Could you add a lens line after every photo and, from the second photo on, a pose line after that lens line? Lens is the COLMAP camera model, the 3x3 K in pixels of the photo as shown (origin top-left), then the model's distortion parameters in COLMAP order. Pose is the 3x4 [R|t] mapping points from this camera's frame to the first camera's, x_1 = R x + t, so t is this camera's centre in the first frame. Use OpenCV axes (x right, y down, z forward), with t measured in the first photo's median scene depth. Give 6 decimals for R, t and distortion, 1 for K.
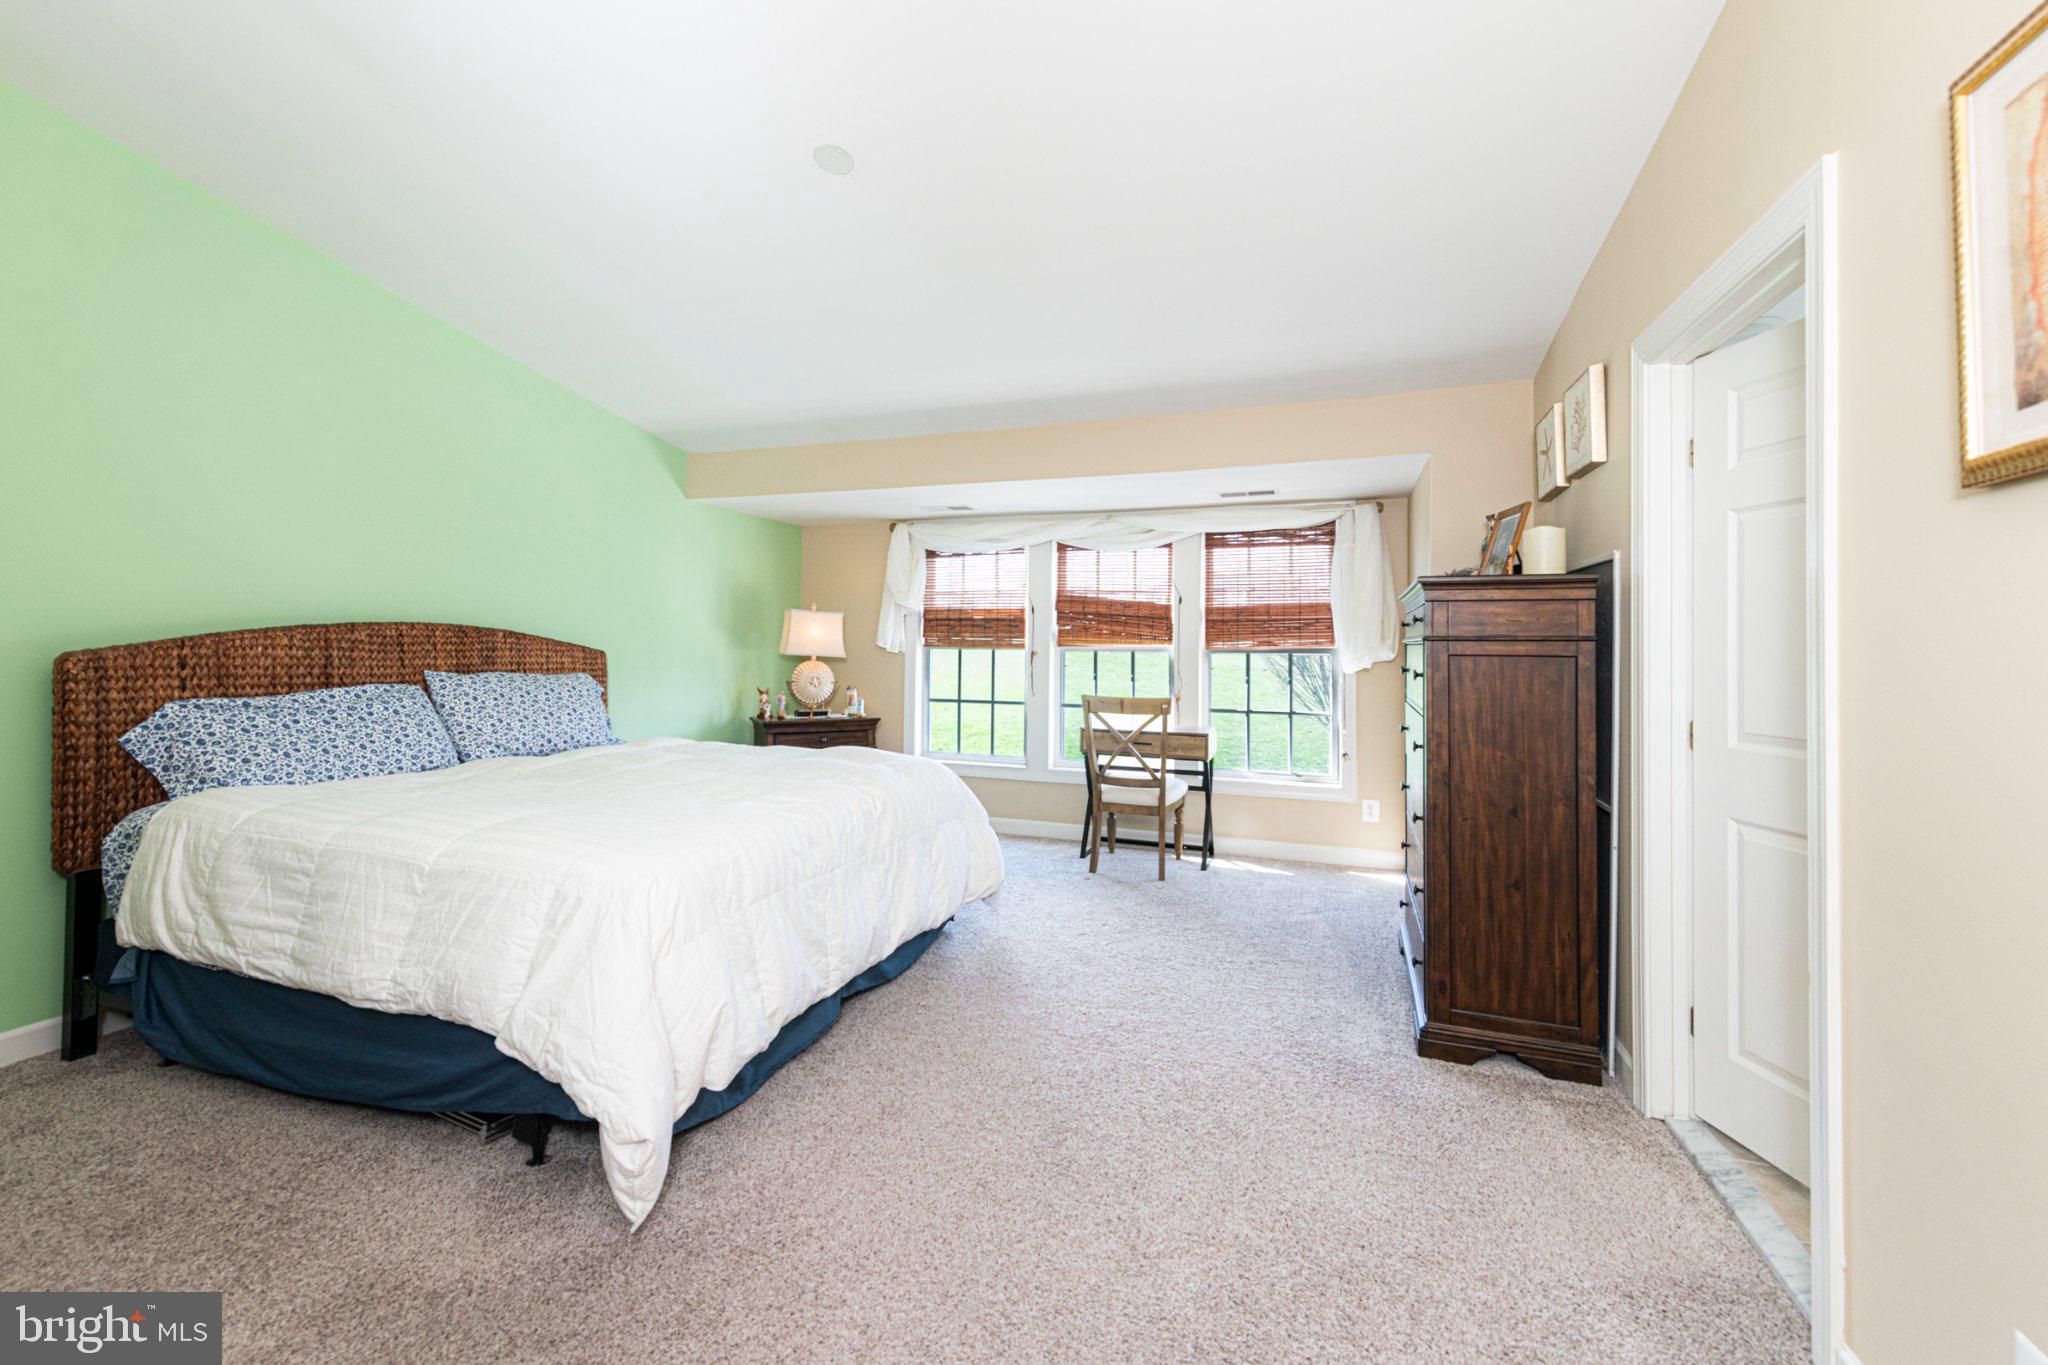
lens RADIAL K [[817.7, 0, 1035.6], [0, 817.7, 650.5], [0, 0, 1]] dist [0.013700, -0.004350]
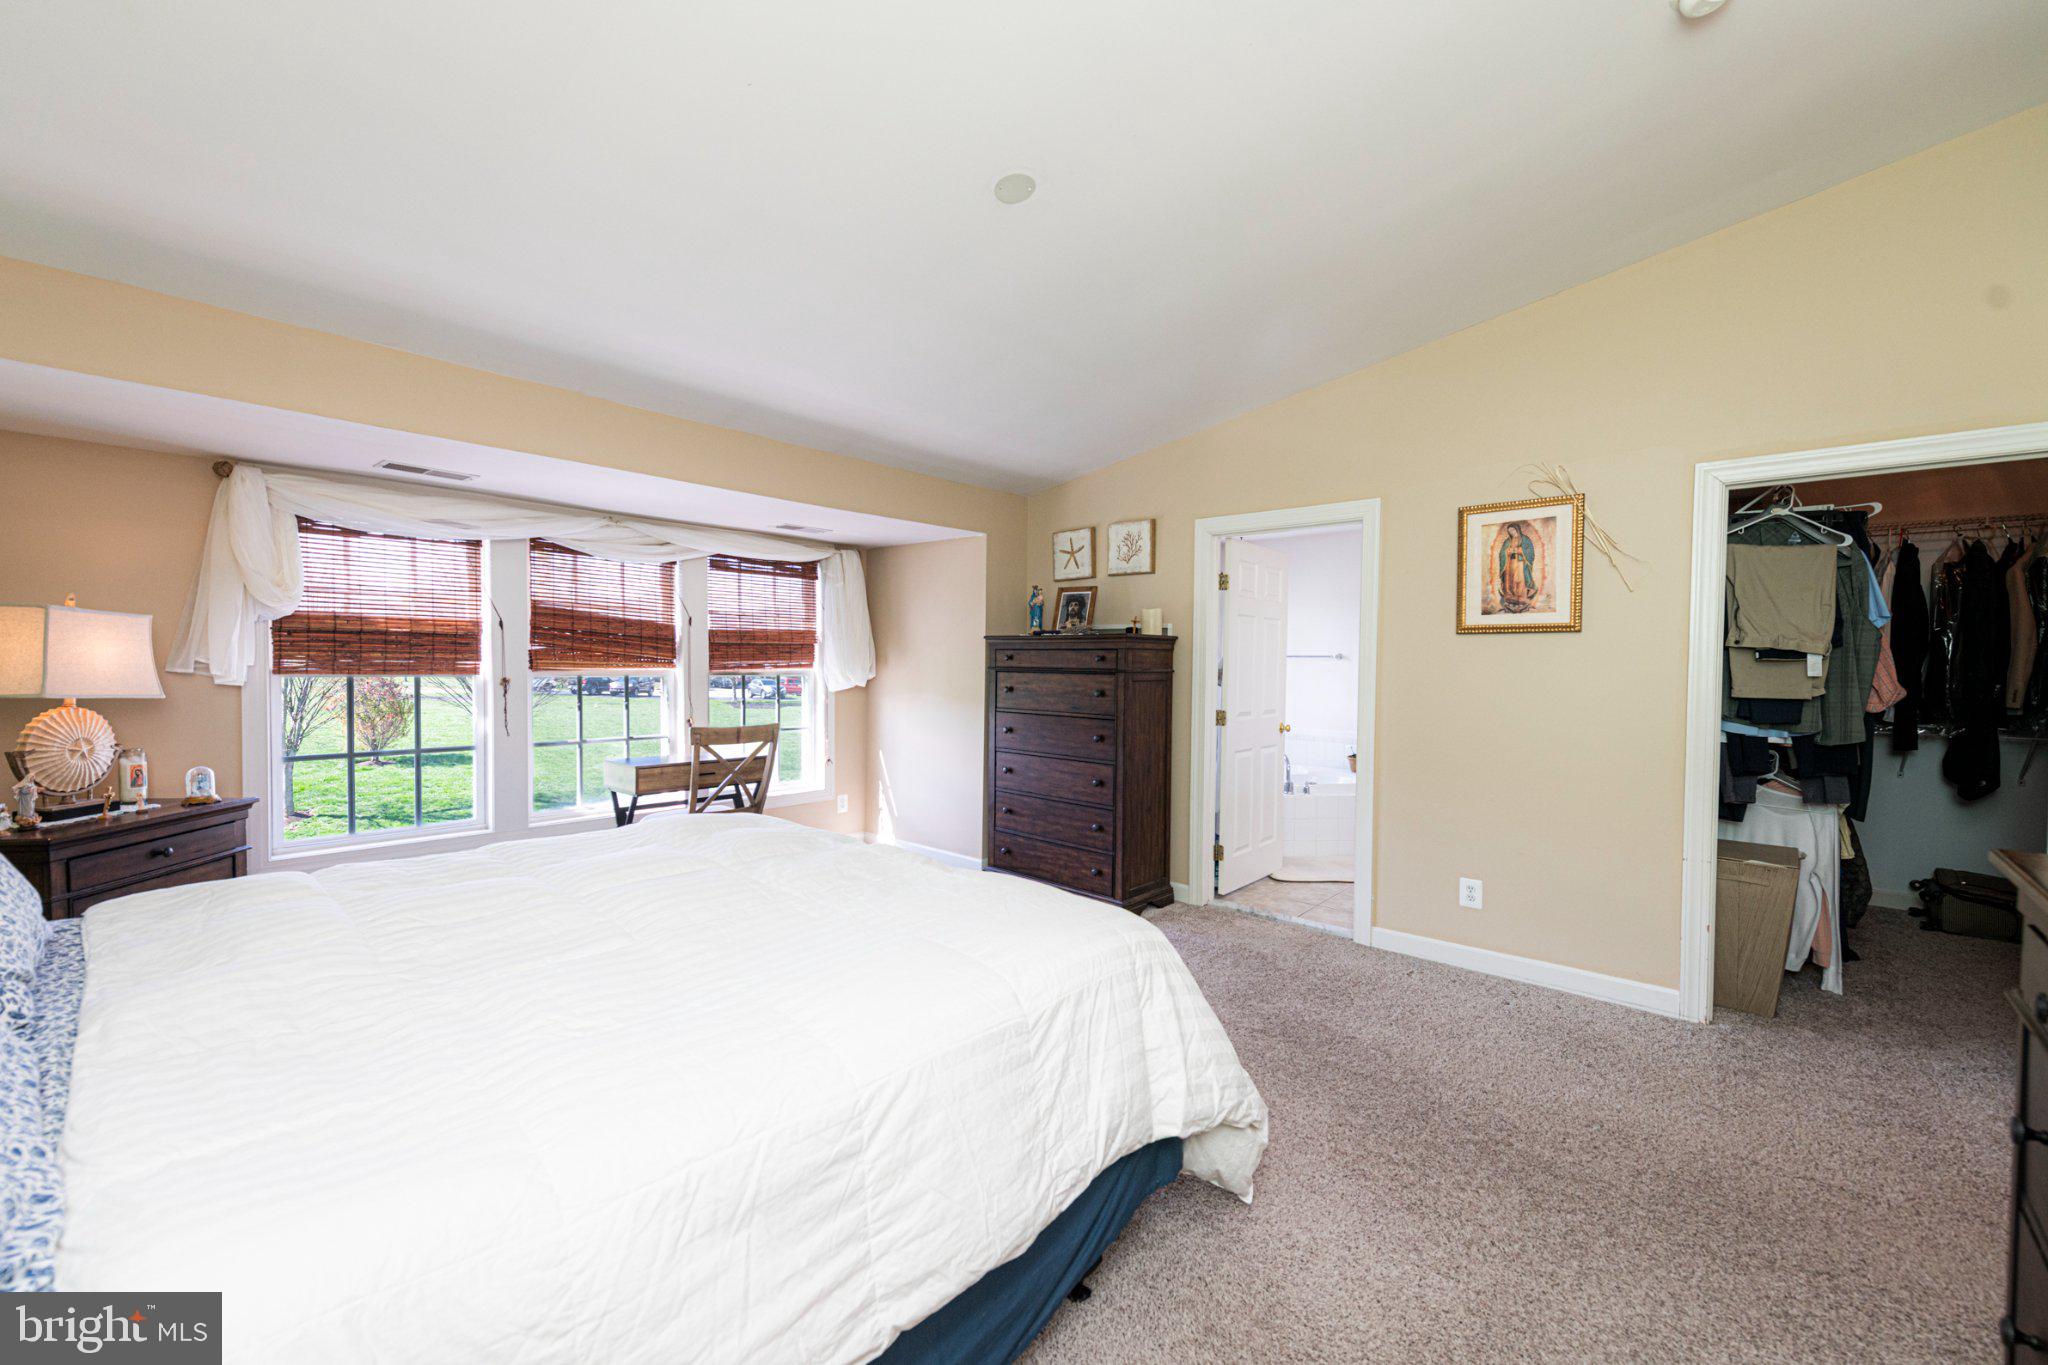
lens RADIAL K [[790.4, 0, 1024.0], [0, 790.4, 682.5], [0, 0, 1]] dist [0.013967, -0.003694]
pose [[0.402210, -0.029603, 0.915069, -0.517273], [-0.001348, 0.999457, 0.032925, -0.021042], [-0.915546, -0.014476, 0.401952, 0.271079]]
